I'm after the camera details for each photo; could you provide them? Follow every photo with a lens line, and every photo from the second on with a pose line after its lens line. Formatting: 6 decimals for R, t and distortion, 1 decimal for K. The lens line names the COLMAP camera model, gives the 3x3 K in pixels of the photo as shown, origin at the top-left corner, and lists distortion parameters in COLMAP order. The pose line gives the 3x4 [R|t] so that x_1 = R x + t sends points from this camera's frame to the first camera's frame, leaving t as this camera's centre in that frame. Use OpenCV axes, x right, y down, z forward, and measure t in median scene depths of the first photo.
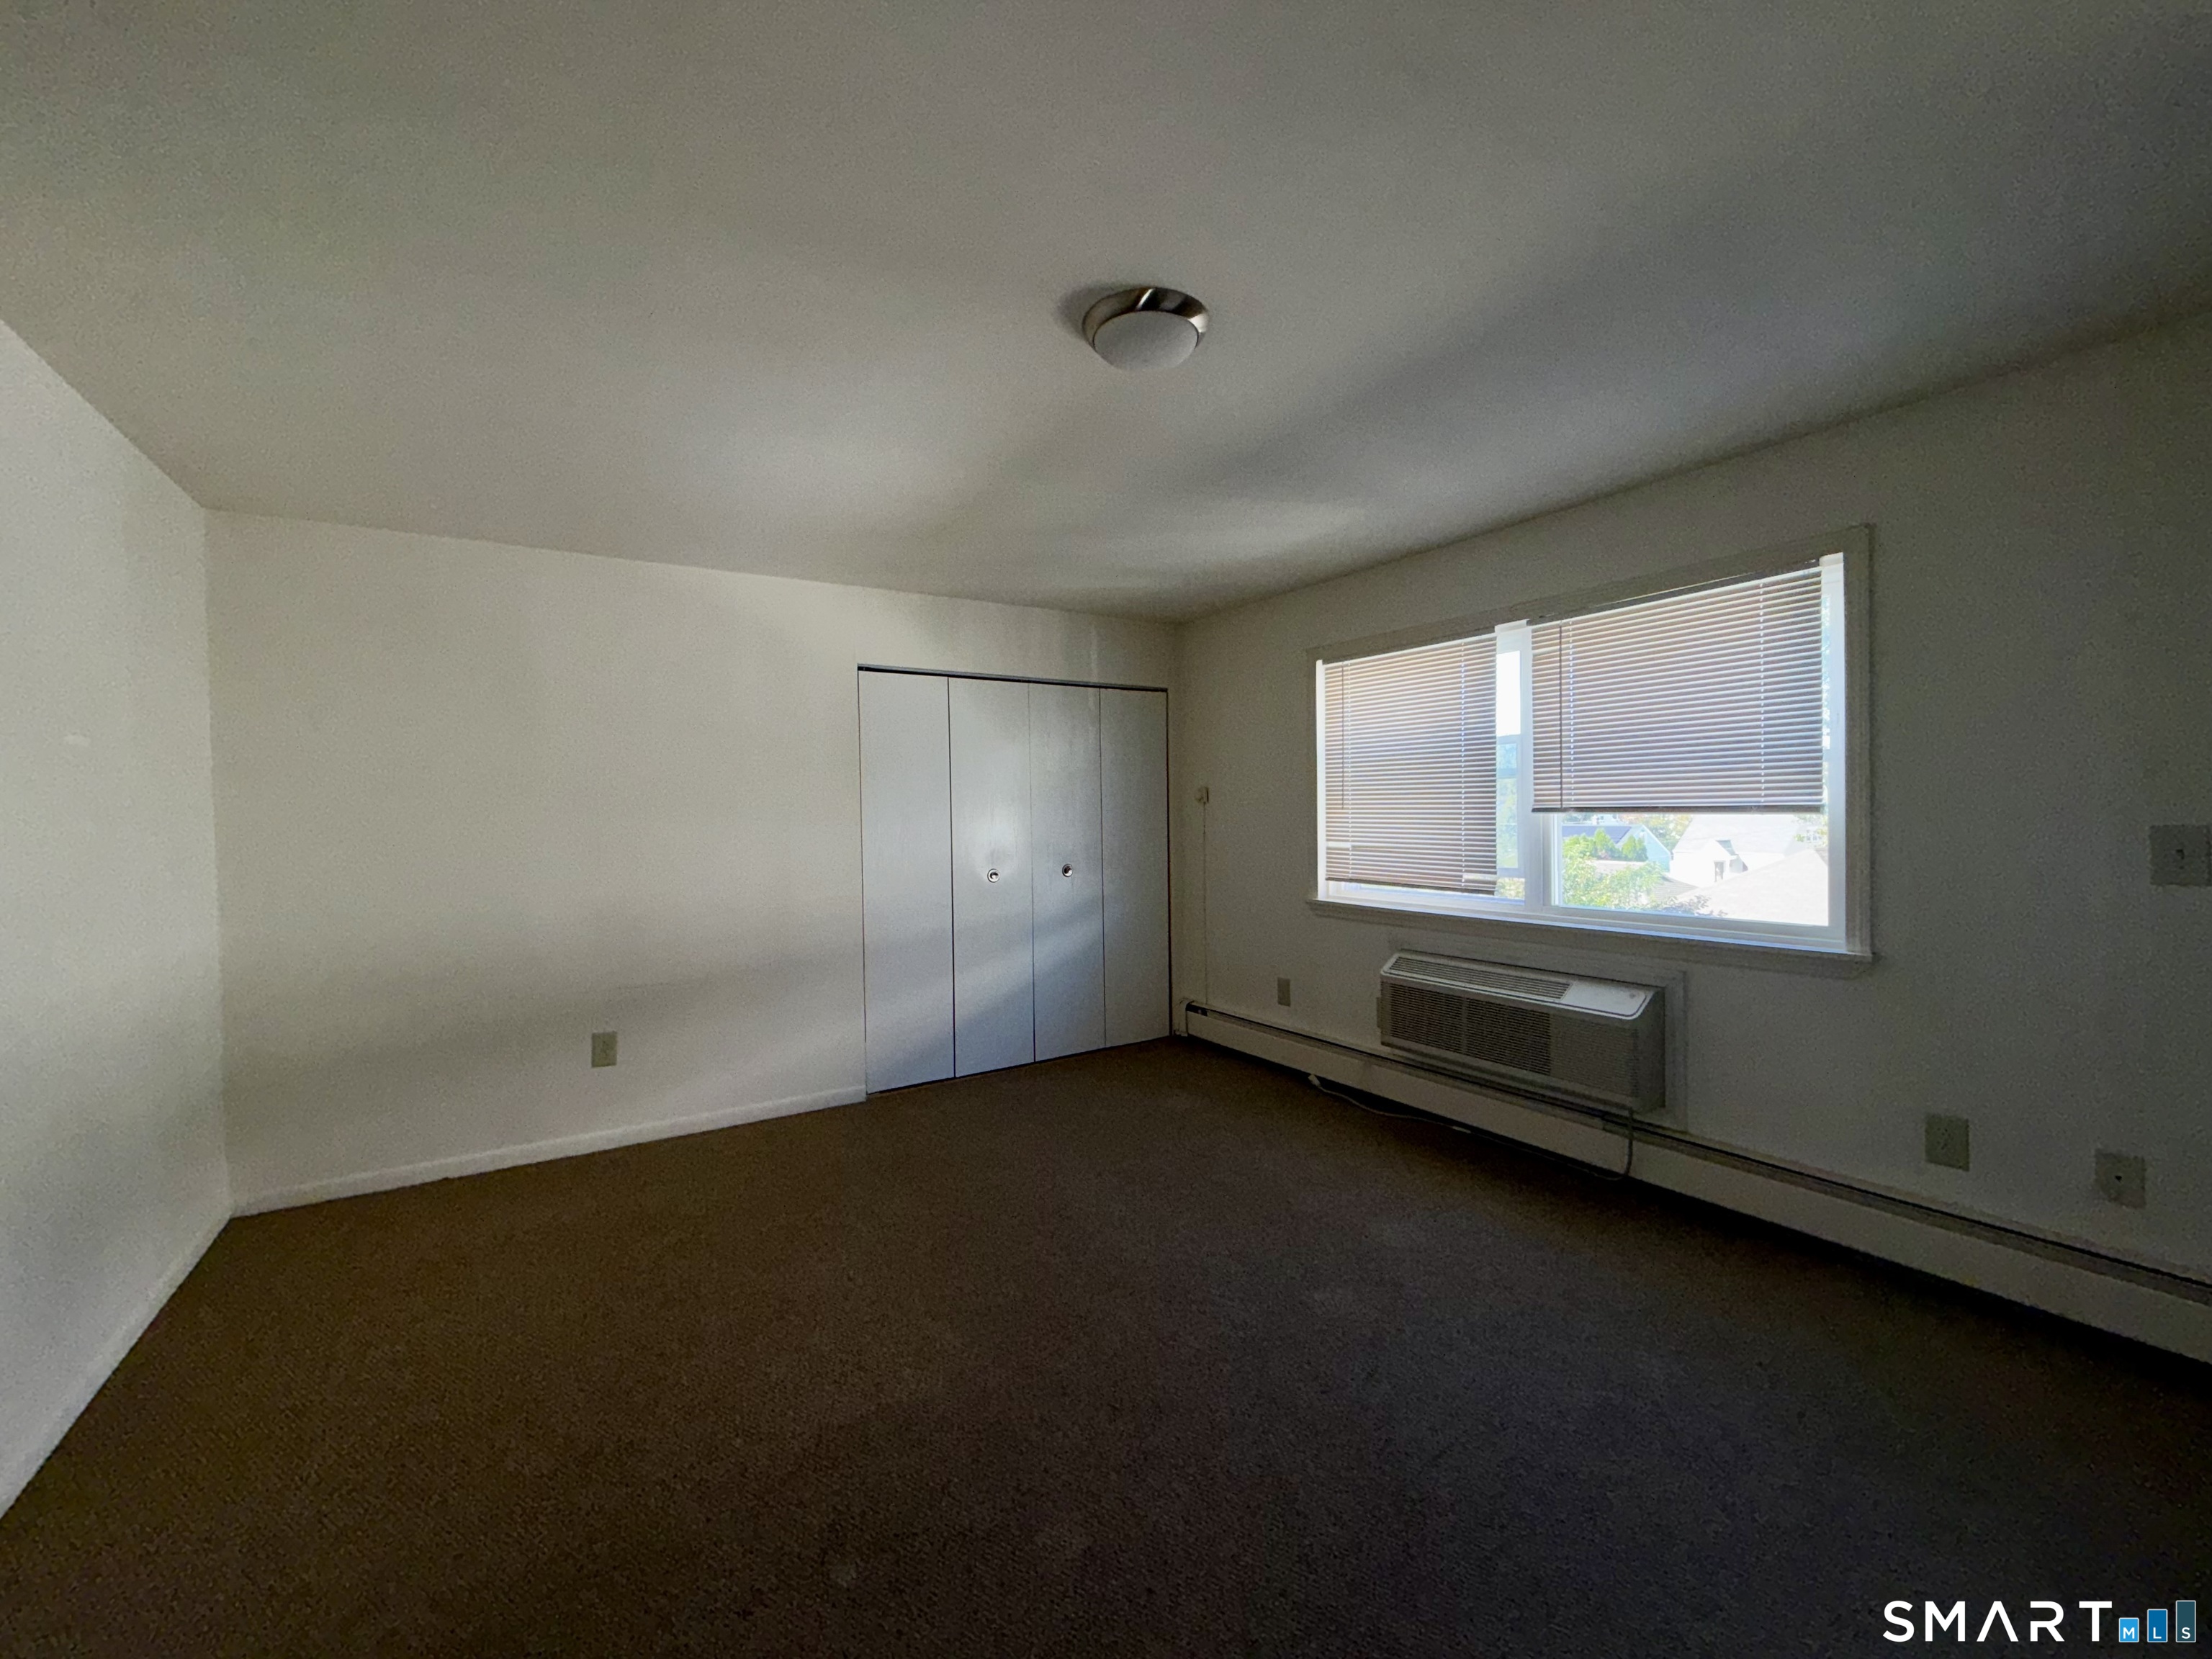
lens RADIAL K [[884.8, 0, 1105.6], [0, 884.8, 816.7], [0, 0, 1]] dist [0.001628, -0.000118]
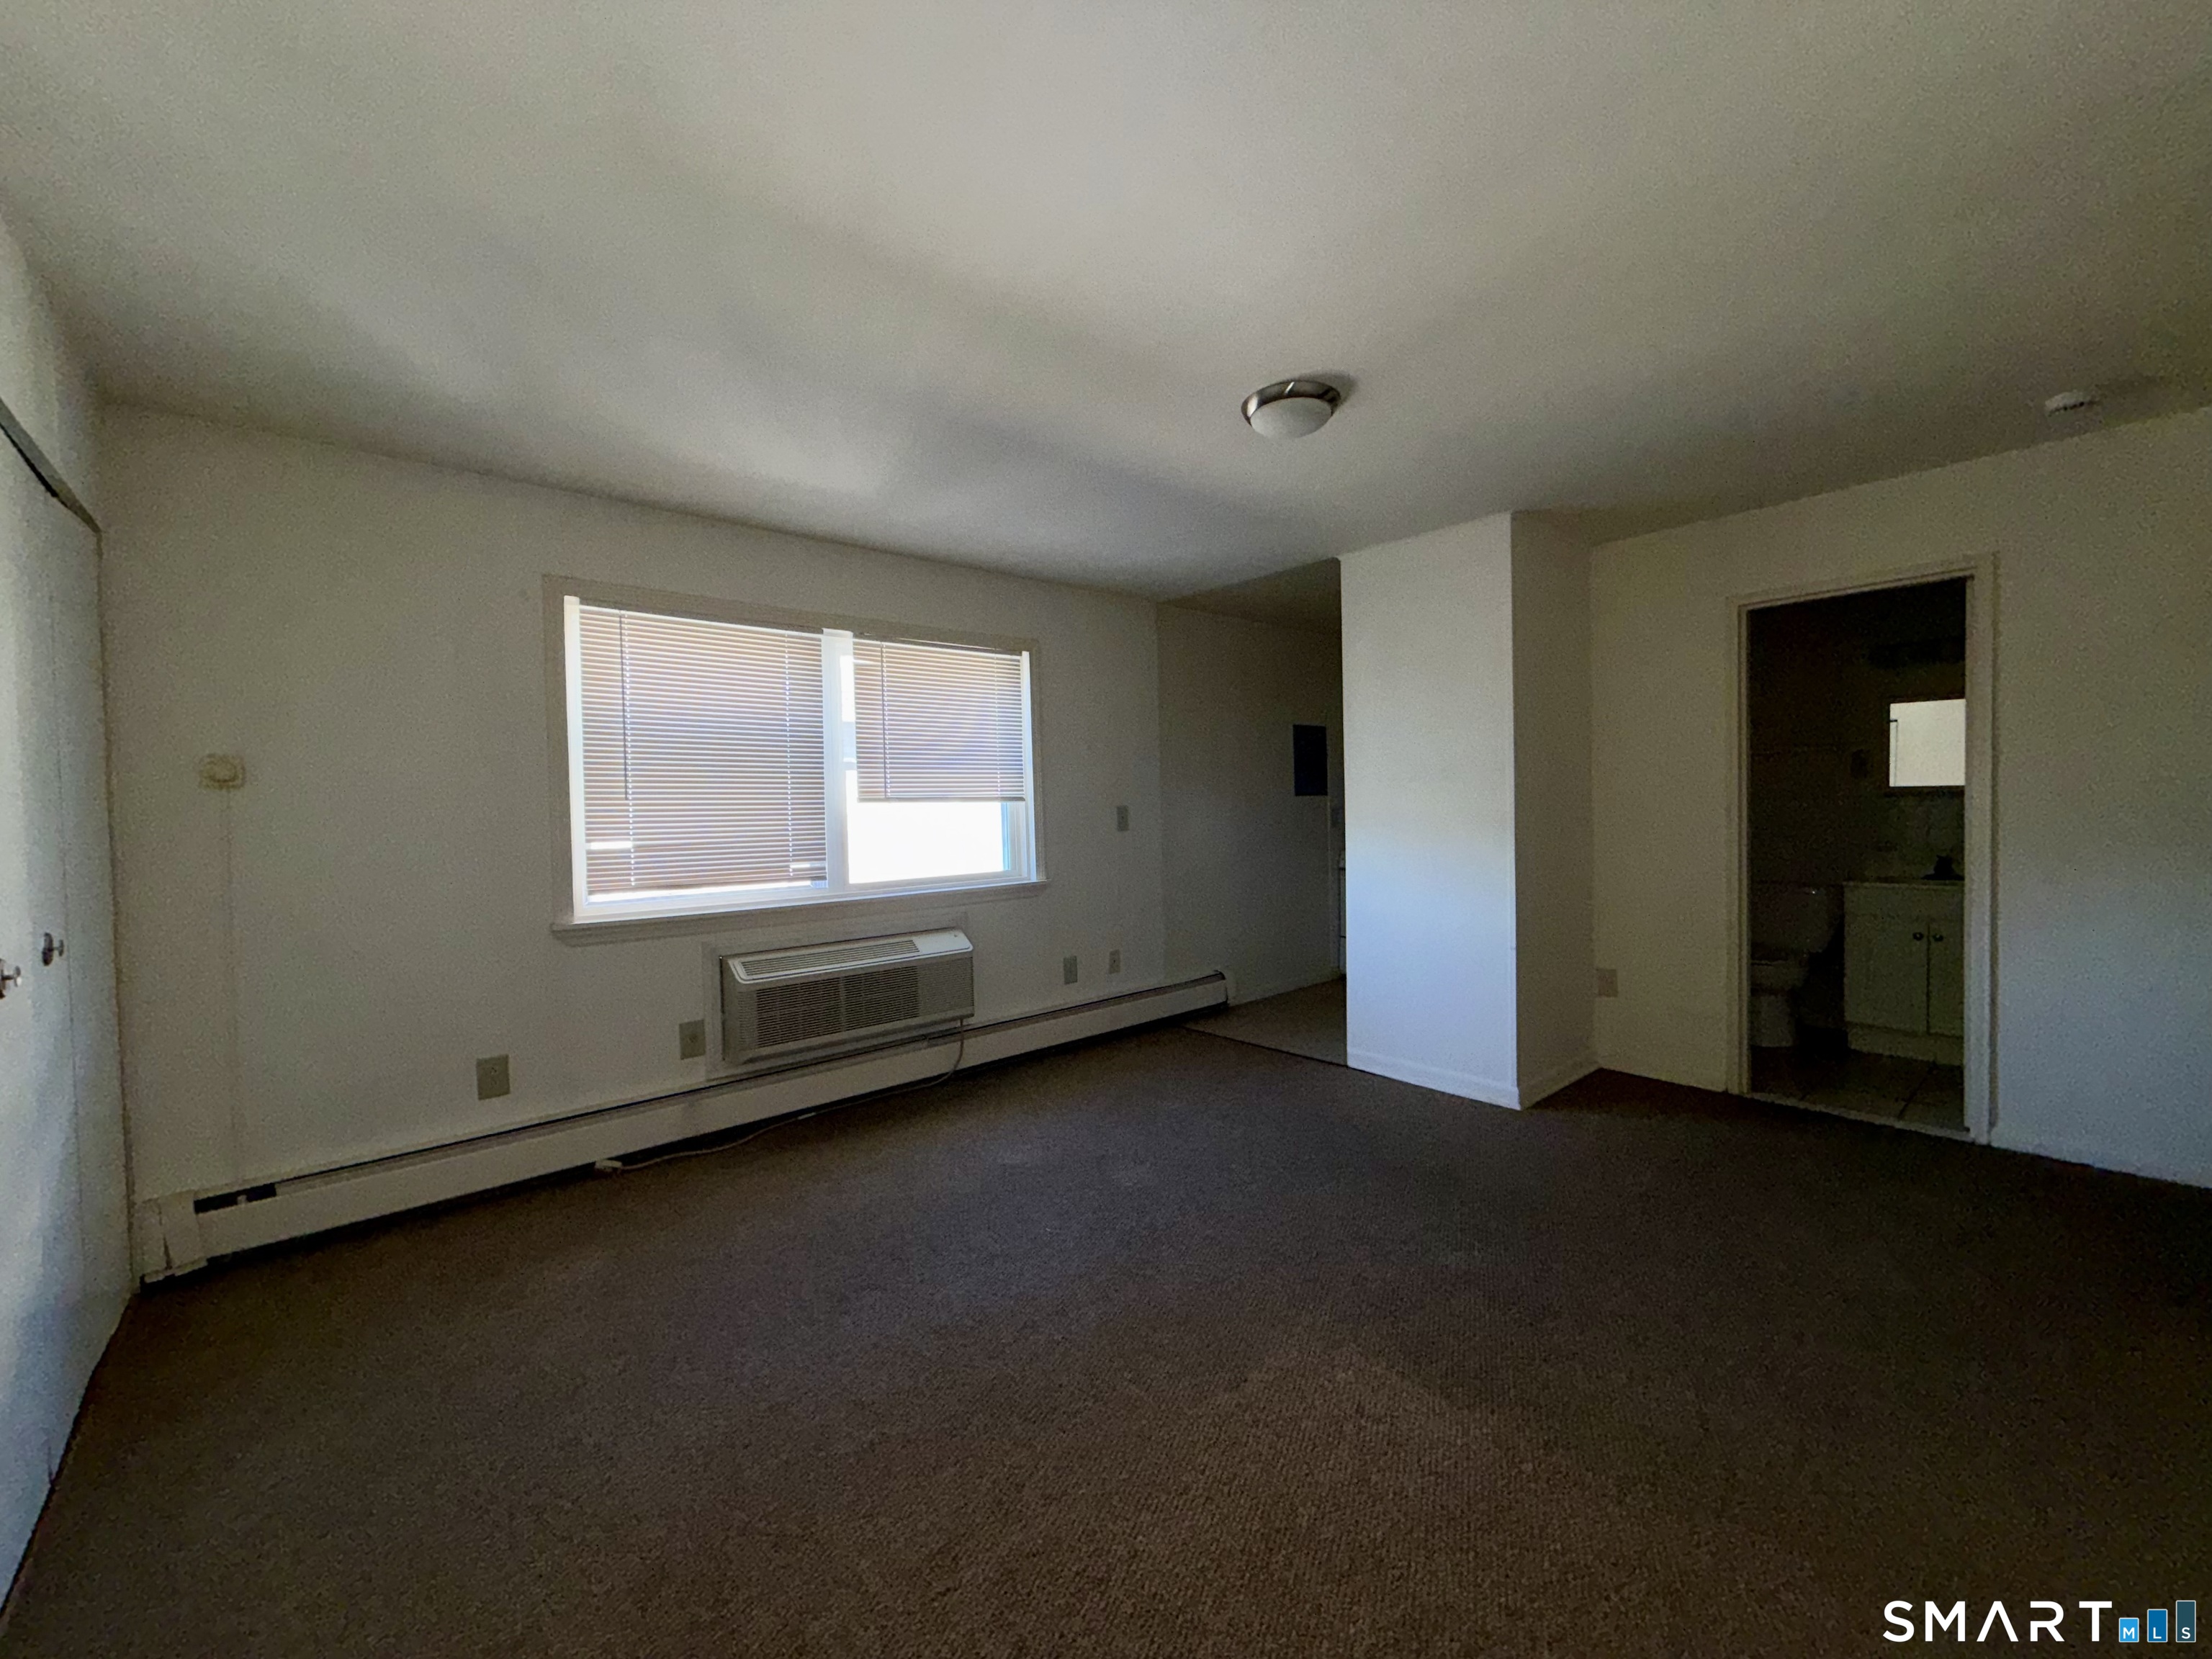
lens RADIAL K [[884.8, 0, 1099.9], [0, 884.8, 823.0], [0, 0, 1]] dist [0.001628, -0.000118]
pose [[-0.142467, 0.002323, 0.989797, -0.608130], [0.033656, 0.999430, 0.002499, 0.026424], [-0.989227, 0.033669, -0.142464, 0.754528]]
